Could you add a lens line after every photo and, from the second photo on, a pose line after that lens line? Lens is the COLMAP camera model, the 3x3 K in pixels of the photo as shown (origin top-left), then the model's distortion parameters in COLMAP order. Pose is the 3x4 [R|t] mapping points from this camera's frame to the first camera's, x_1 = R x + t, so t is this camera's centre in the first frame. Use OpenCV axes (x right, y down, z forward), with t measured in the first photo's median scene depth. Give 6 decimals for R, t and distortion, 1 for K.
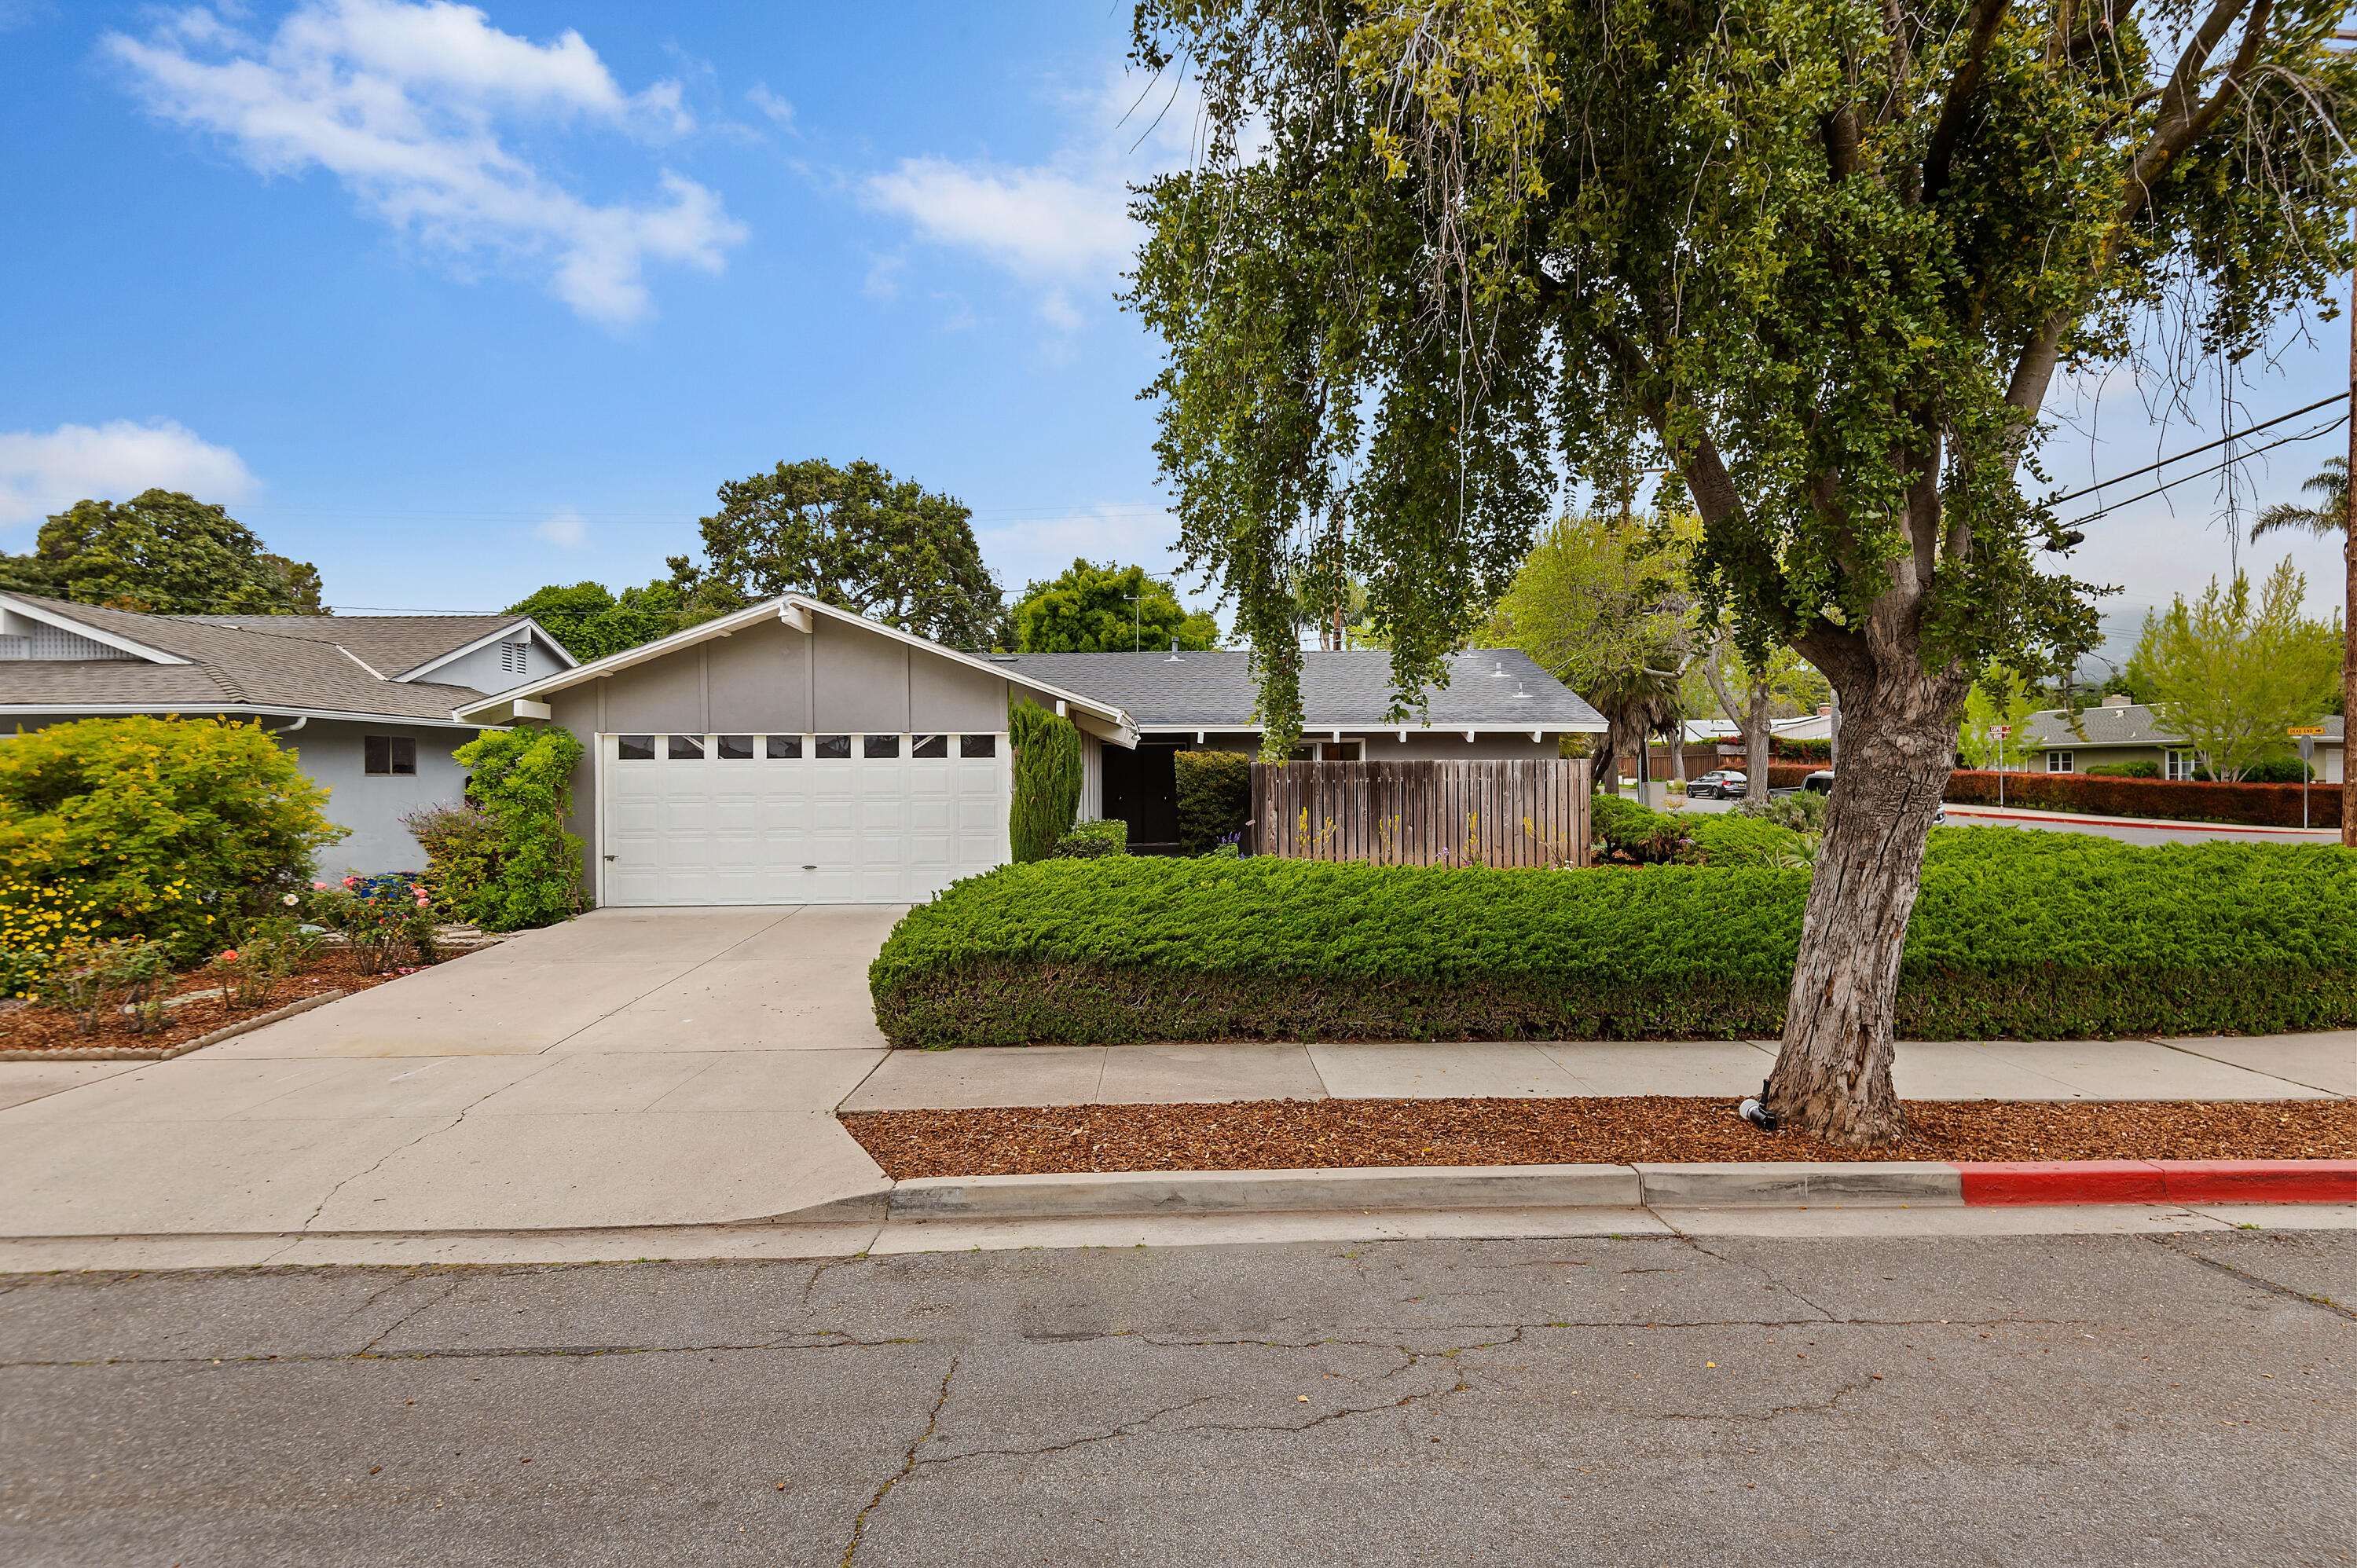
lens RADIAL K [[1253.3, 0, 1178.5], [0, 1253.3, 784.0], [0, 0, 1]] dist [0.001563, -0.000397]
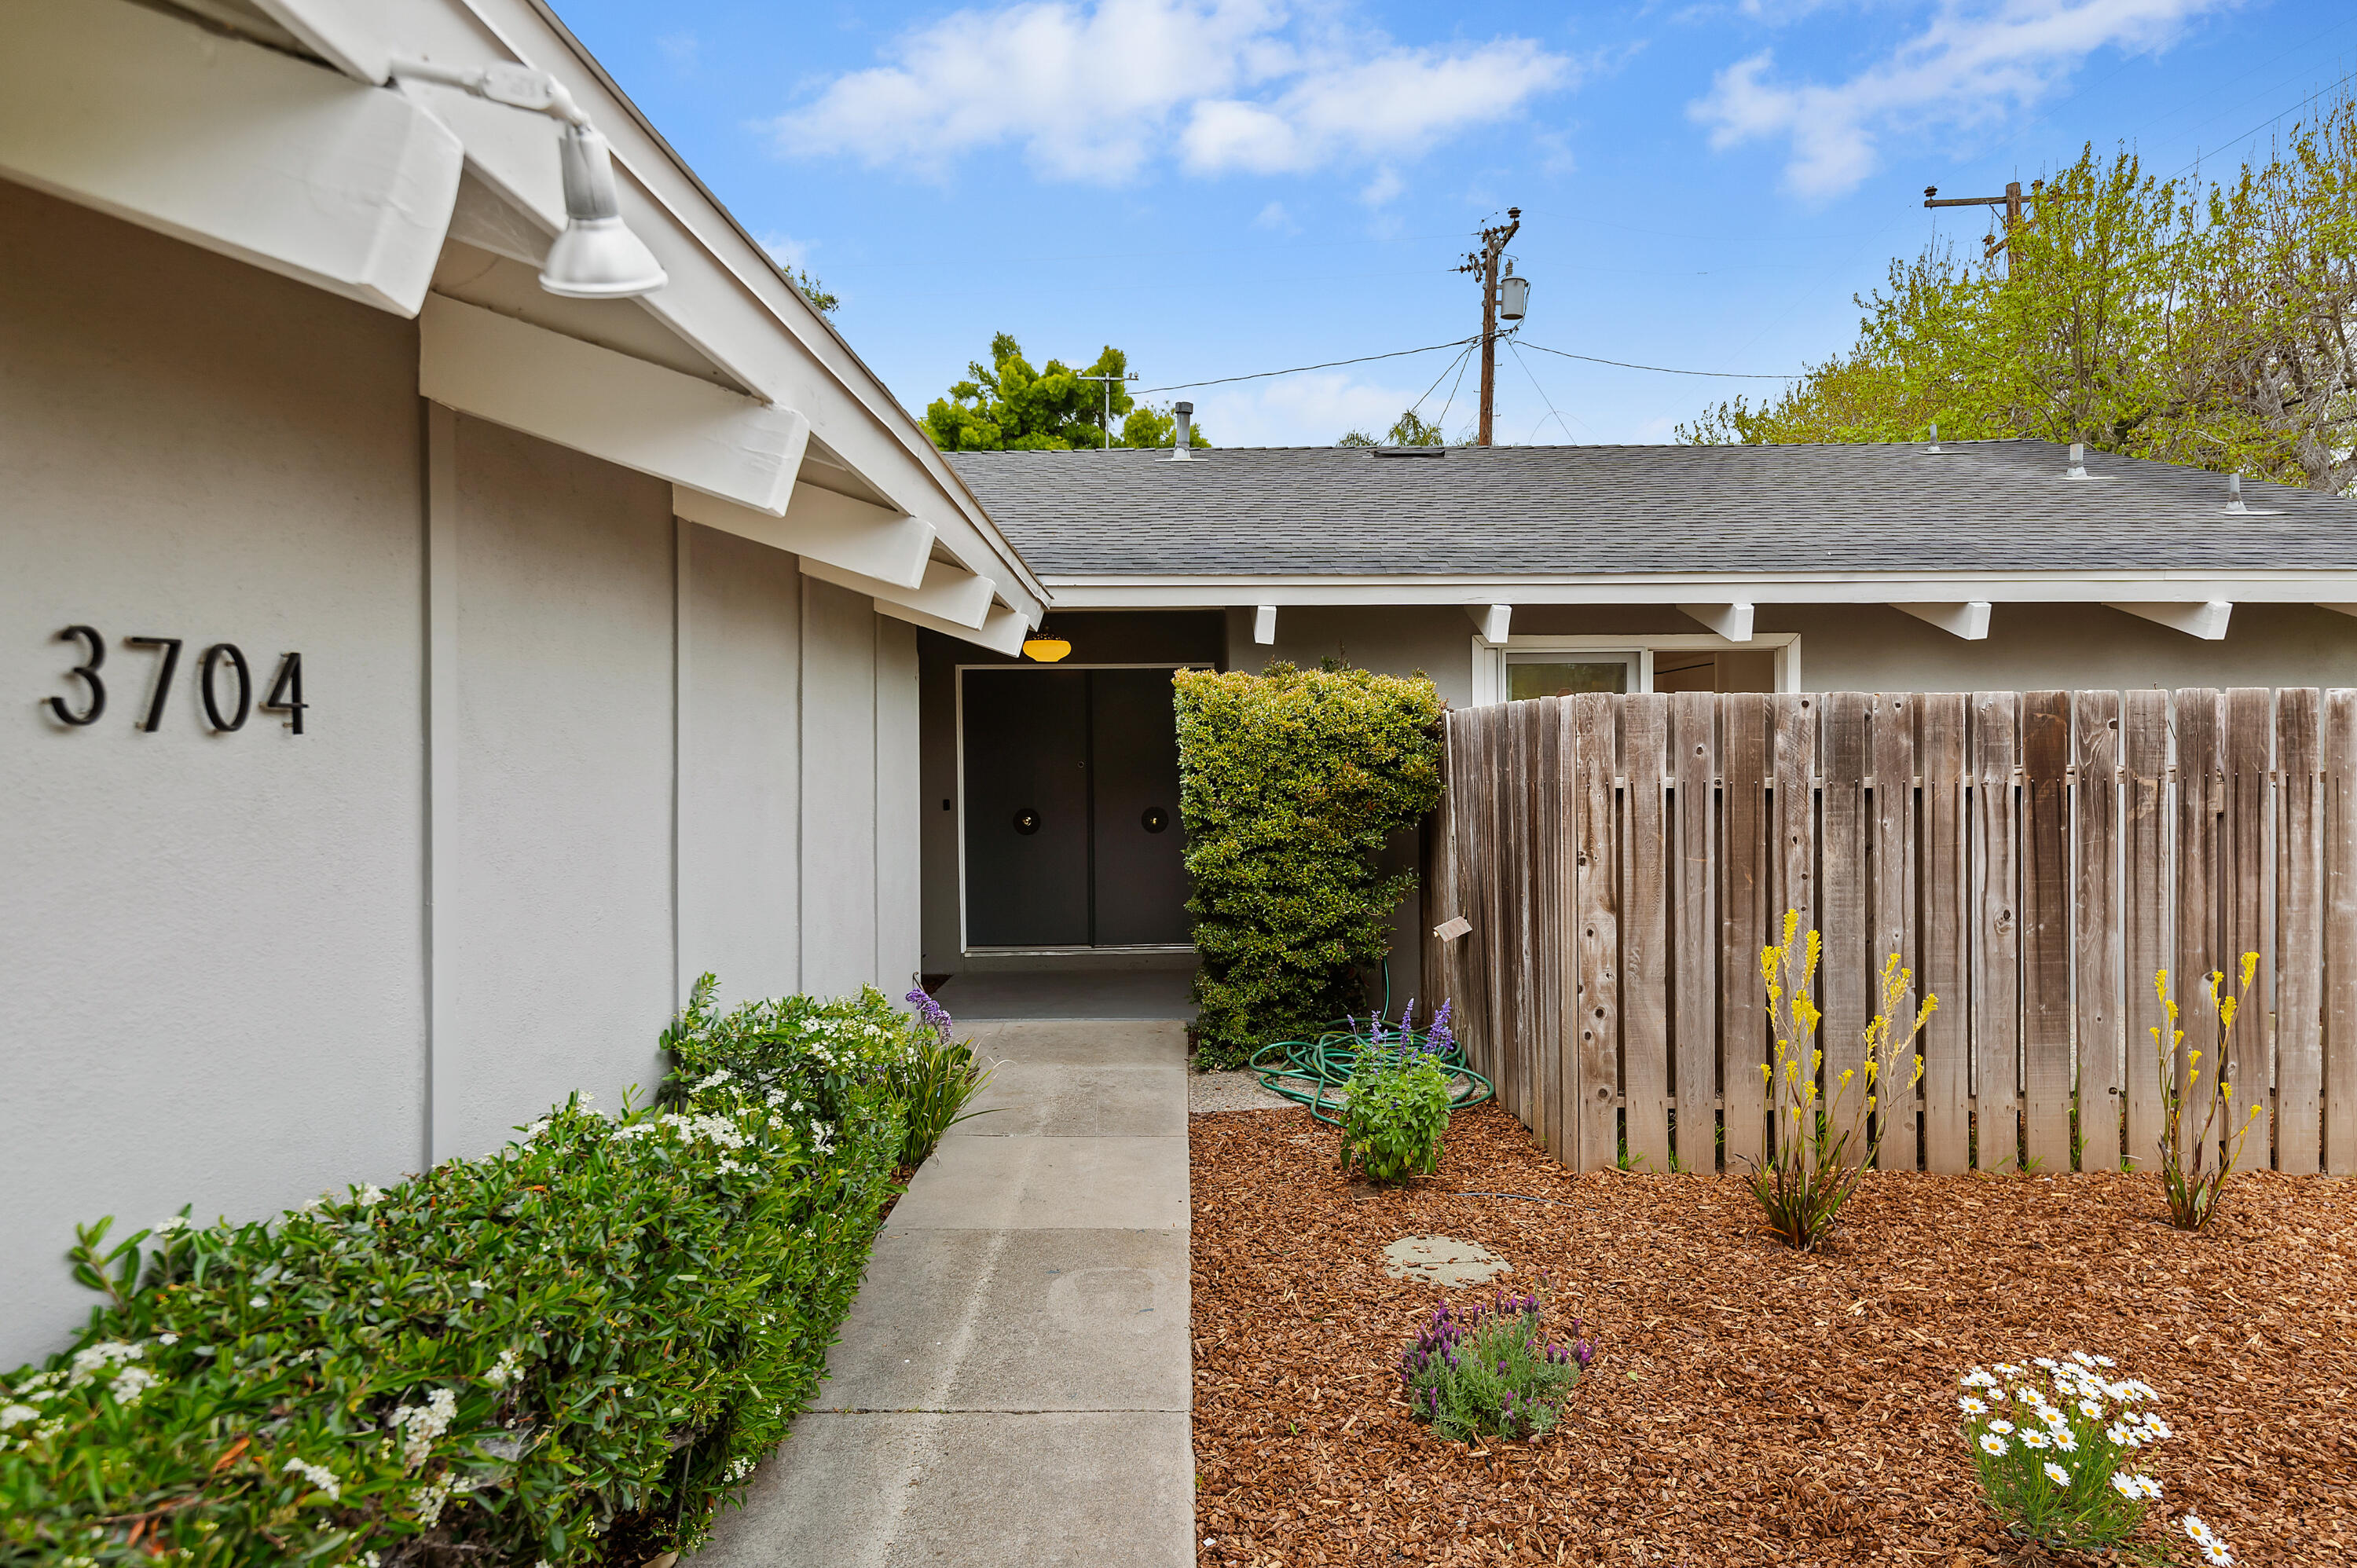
lens RADIAL K [[1493.0, 0, 1178.5], [0, 1493.0, 784.0], [0, 0, 1]] dist [-0.000102, -0.000074]
pose [[0.999866, -0.004890, -0.015635, 0.003009], [0.005035, 0.999945, 0.009249, -0.003800], [0.015589, -0.009326, 0.999835, 0.661215]]
